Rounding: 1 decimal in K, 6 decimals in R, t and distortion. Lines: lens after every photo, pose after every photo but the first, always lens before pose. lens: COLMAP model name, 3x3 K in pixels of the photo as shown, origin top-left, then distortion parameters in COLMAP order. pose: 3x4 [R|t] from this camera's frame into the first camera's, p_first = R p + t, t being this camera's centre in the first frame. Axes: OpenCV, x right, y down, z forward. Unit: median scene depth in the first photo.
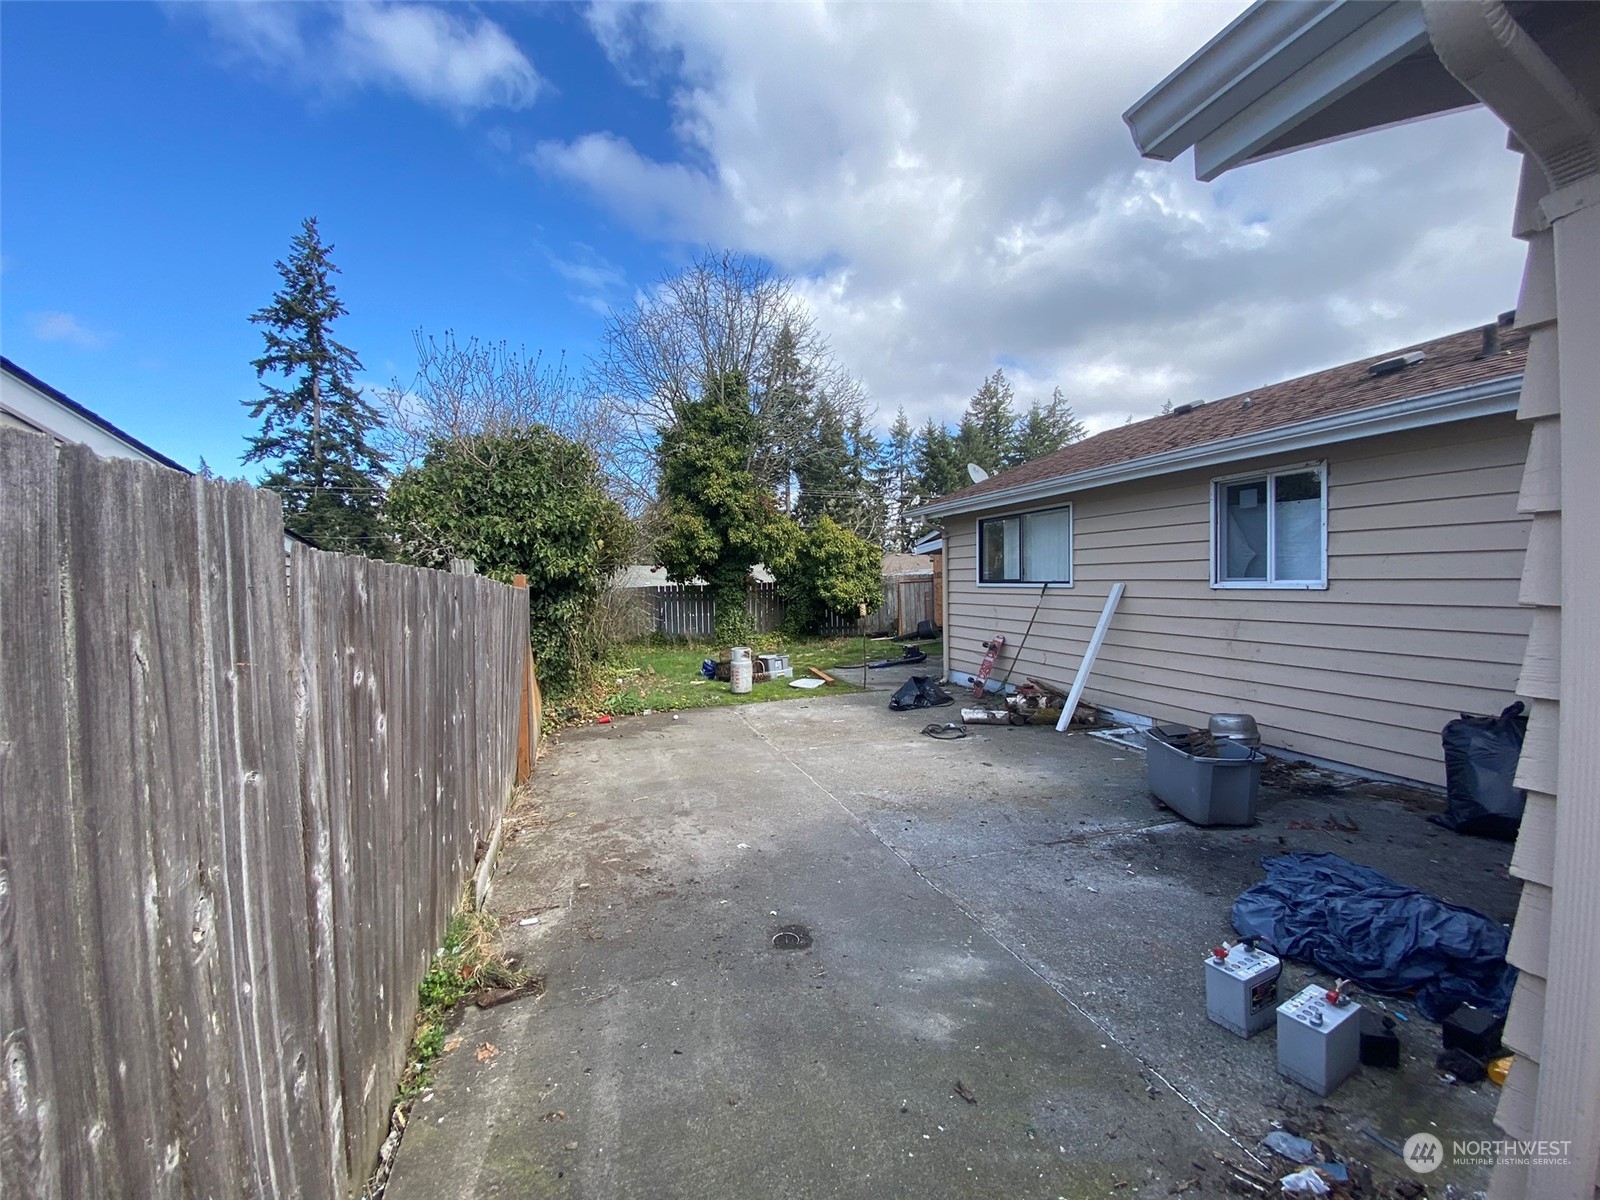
lens RADIAL K [[637.4, 0, 803.5], [0, 637.4, 603.0], [0, 0, 1]] dist [-0.000467, -0.013181]
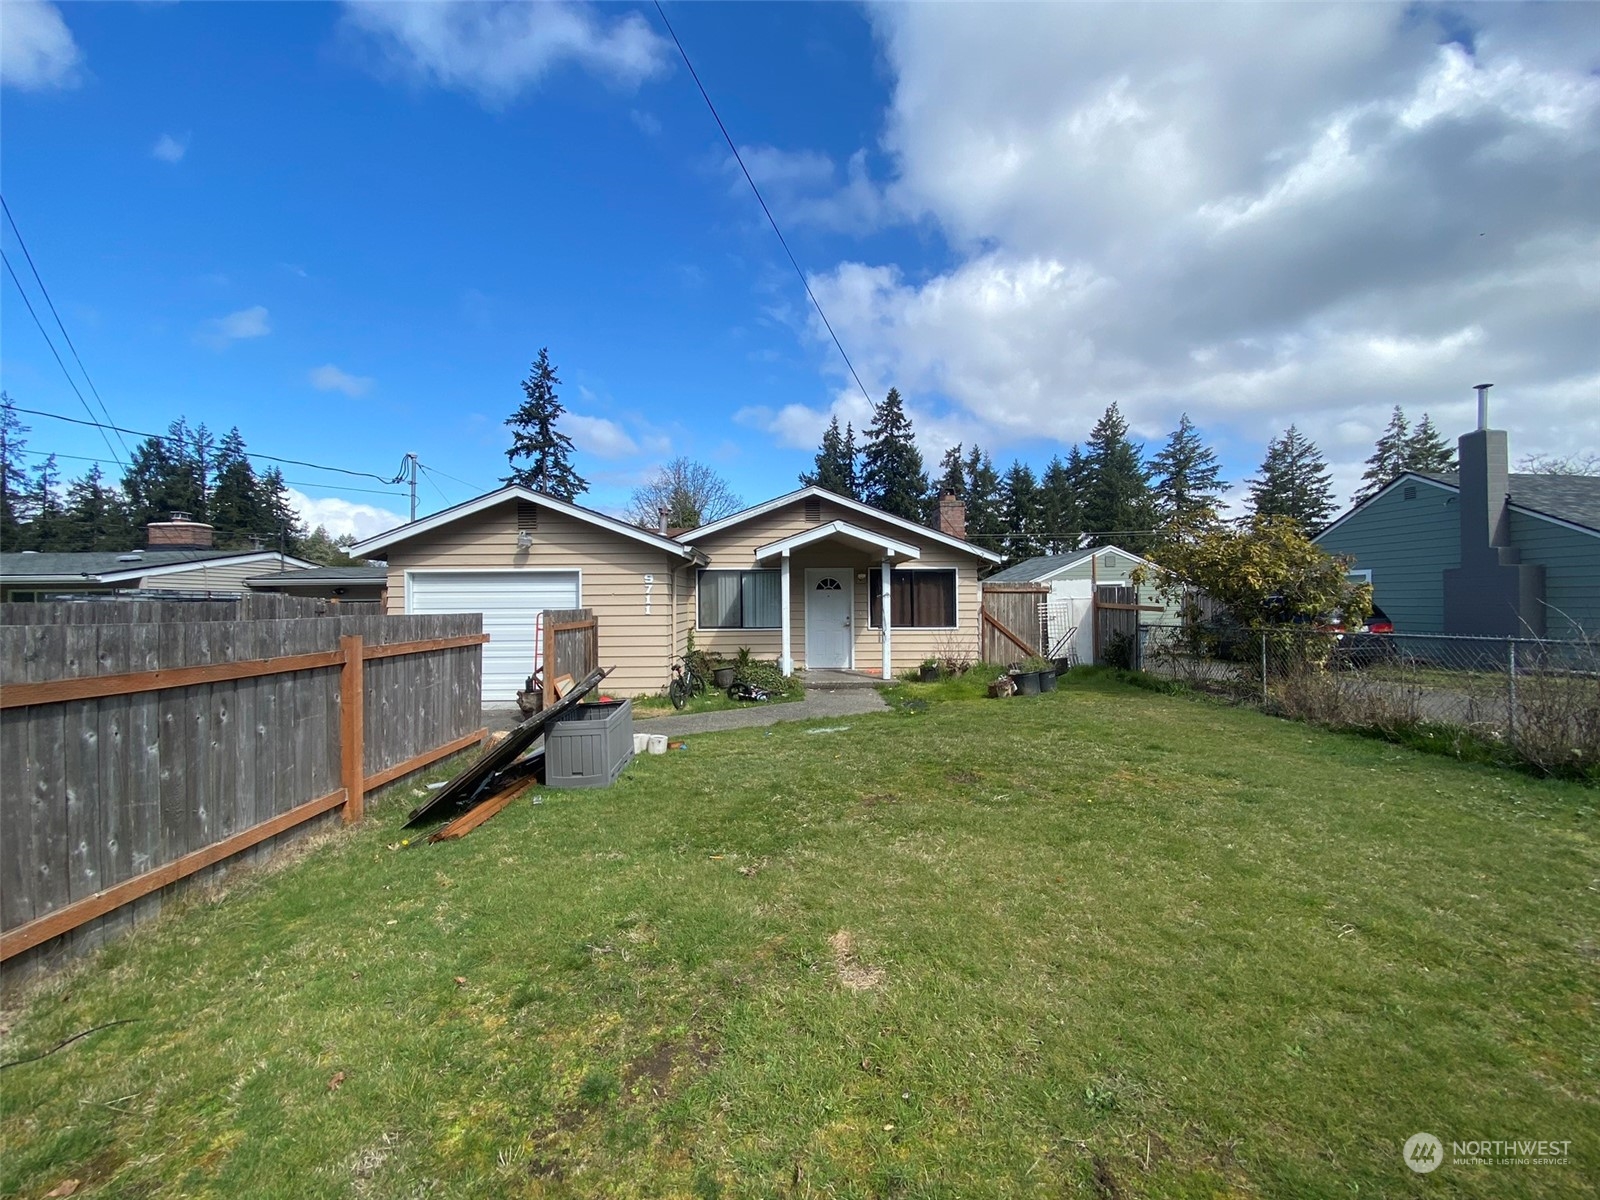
lens RADIAL K [[648.1, 0, 789.0], [0, 648.1, 601.7], [0, 0, 1]] dist [-0.000915, -0.000496]
pose [[0.954246, 0.009526, -0.298871, 0.193008], [-0.020730, 0.999195, -0.034339, 0.002956], [0.298303, 0.038963, 0.953676, -0.213512]]
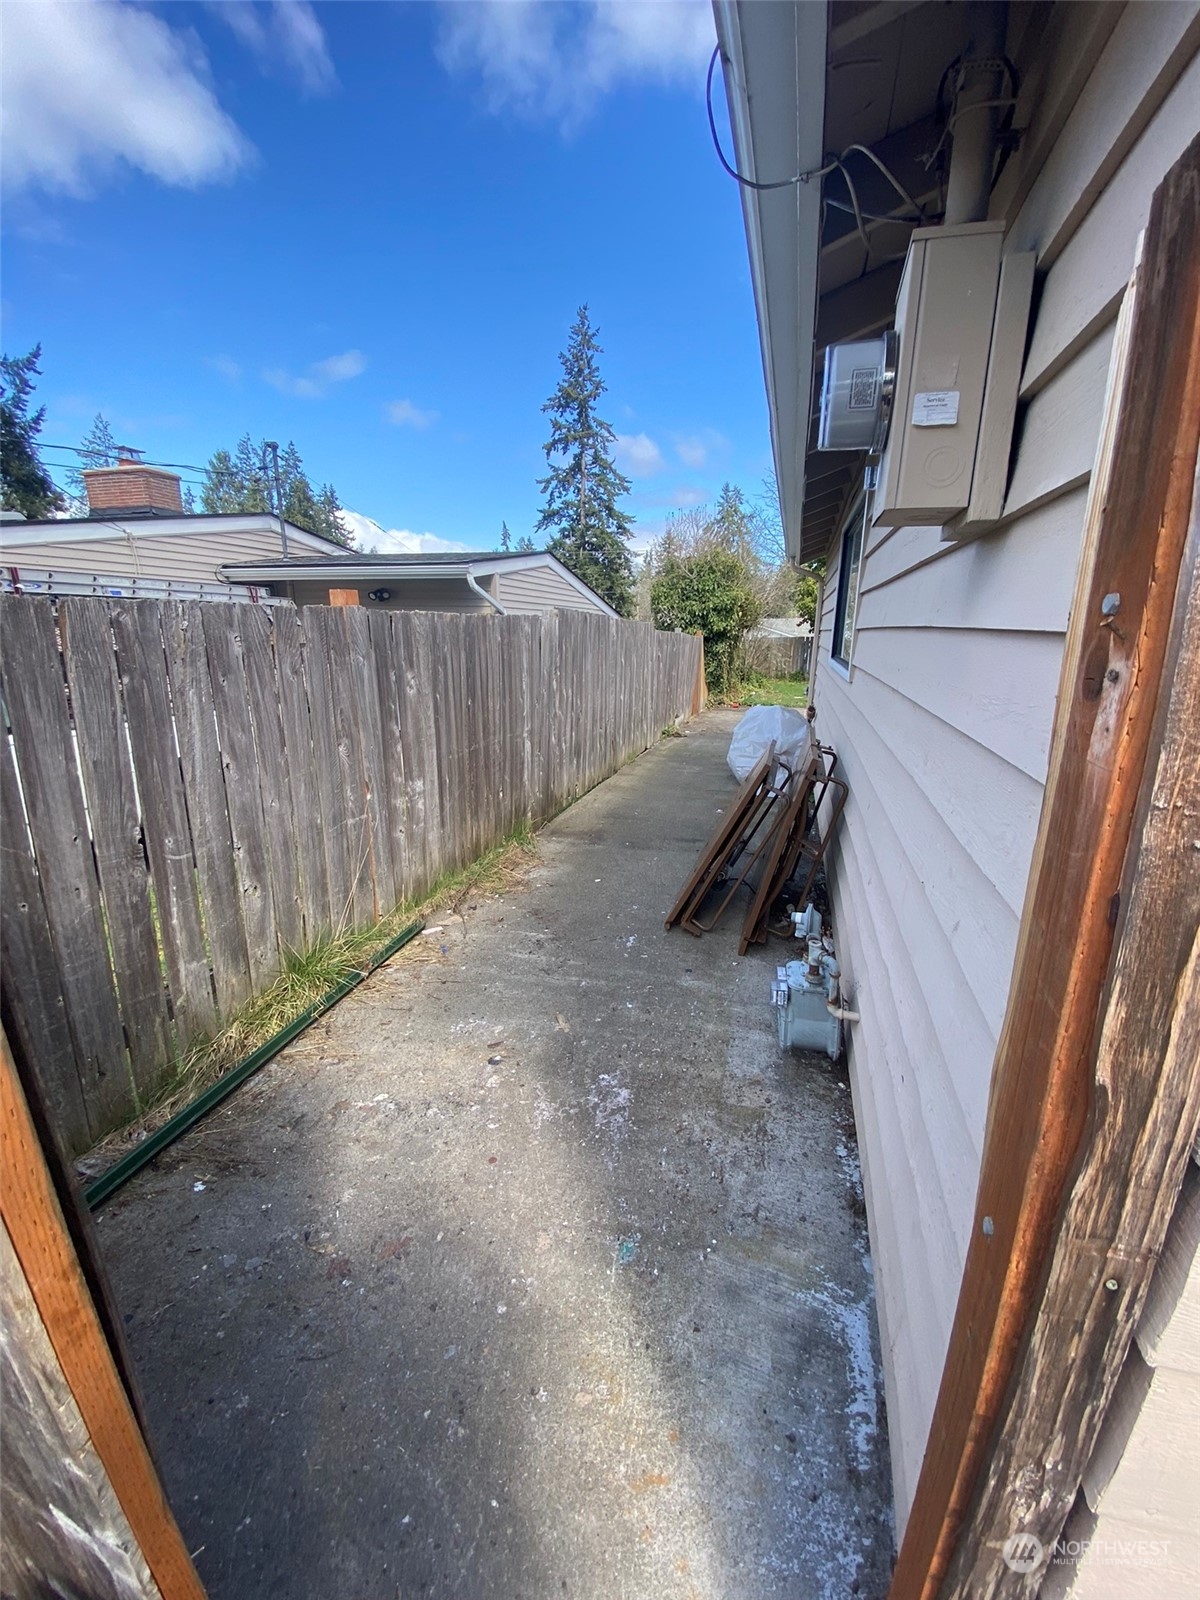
lens RADIAL K [[637.4, 0, 607.1], [0, 637.4, 802.3], [0, 0, 1]] dist [-0.000467, -0.013181]
pose [[0.825757, 0.173726, -0.536605, 0.050639], [-0.047421, 0.969398, 0.240869, 0.001545], [0.562030, -0.173453, 0.808725, -0.094246]]
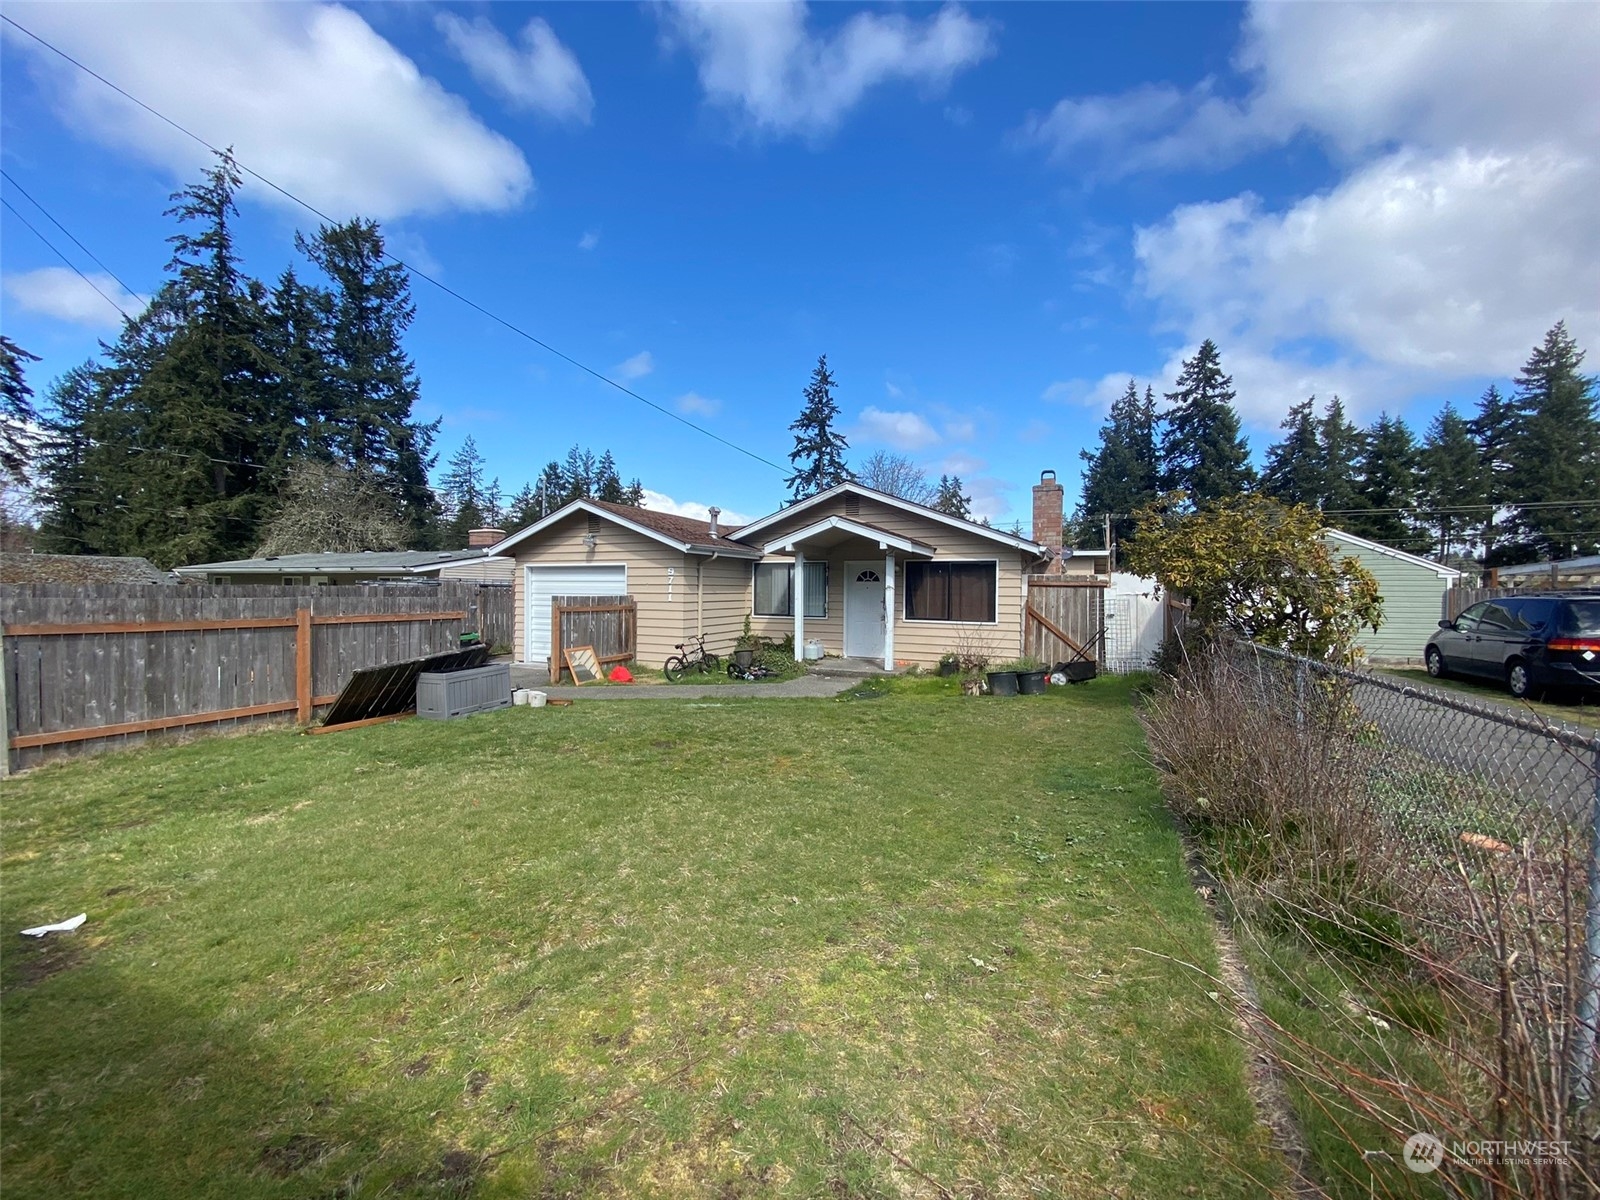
lens RADIAL K [[641.6, 0, 795.8], [0, 641.6, 599.5], [0, 0, 1]] dist [0.038951, -0.033551]
pose [[0.729023, 0.033008, -0.683693, 0.274410], [-0.049051, 0.998788, -0.004083, -0.000496], [0.682730, 0.036513, 0.729758, -0.182436]]
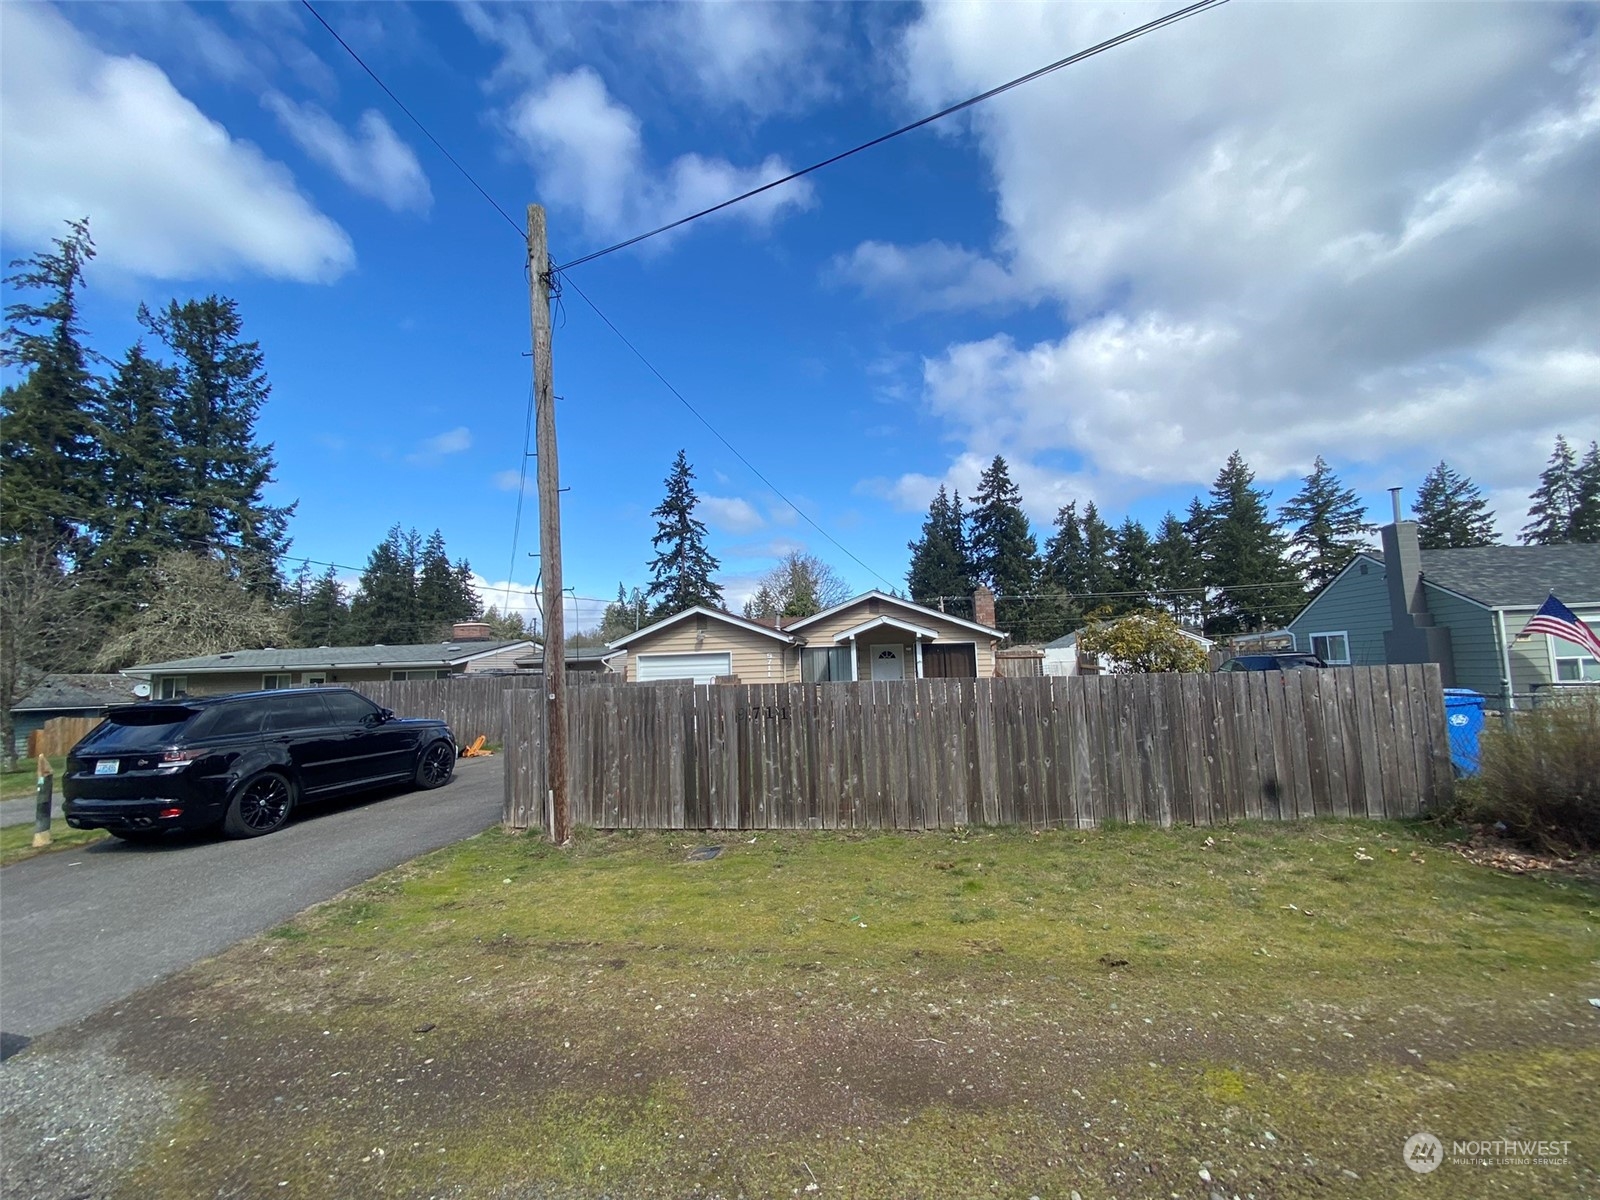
lens RADIAL K [[642.4, 0, 793.0], [0, 642.4, 589.7], [0, 0, 1]] dist [0.051162, -0.035816]
pose [[0.883356, -0.064066, -0.464303, 0.250853], [-0.004434, 0.989428, -0.144958, 0.004126], [0.468682, 0.130108, 0.873733, -0.311098]]
